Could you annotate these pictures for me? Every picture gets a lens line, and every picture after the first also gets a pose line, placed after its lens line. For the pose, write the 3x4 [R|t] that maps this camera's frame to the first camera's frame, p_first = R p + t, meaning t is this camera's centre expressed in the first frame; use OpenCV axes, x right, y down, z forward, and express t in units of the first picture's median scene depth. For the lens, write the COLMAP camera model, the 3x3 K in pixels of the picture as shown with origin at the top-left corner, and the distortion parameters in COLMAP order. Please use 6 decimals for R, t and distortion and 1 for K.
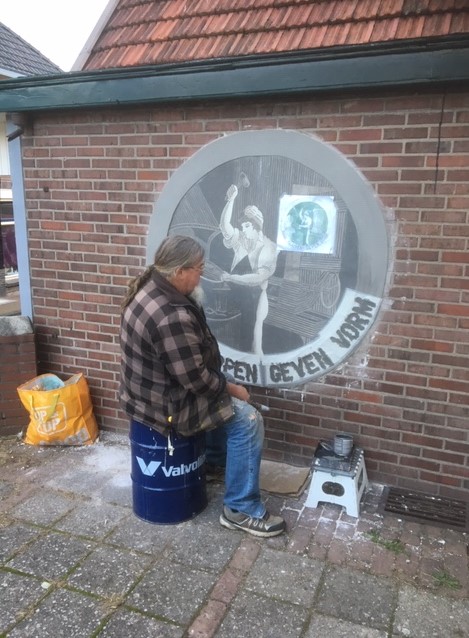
lens RADIAL K [[499.4, 0, 237.0], [0, 499.4, 317.2], [0, 0, 1]] dist [0.050575, -0.055930]
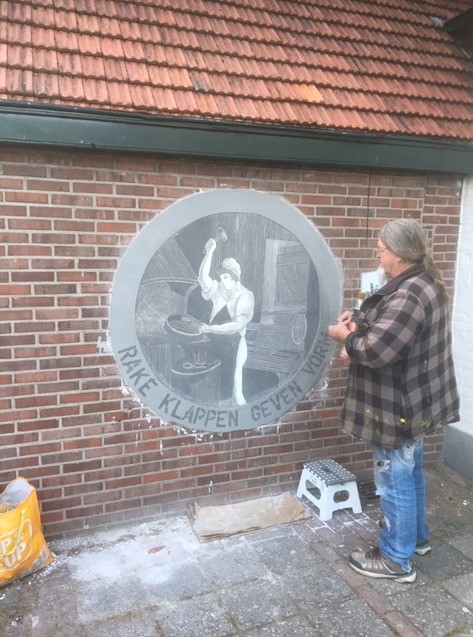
lens RADIAL K [[498.7, 0, 239.9], [0, 498.7, 321.9], [0, 0, 1]] dist [0.050575, -0.055930]
pose [[0.748191, -0.108364, 0.654574, -0.641893], [0.156048, 0.987638, -0.014864, -0.070451], [-0.644871, 0.113266, 0.755852, 0.205825]]
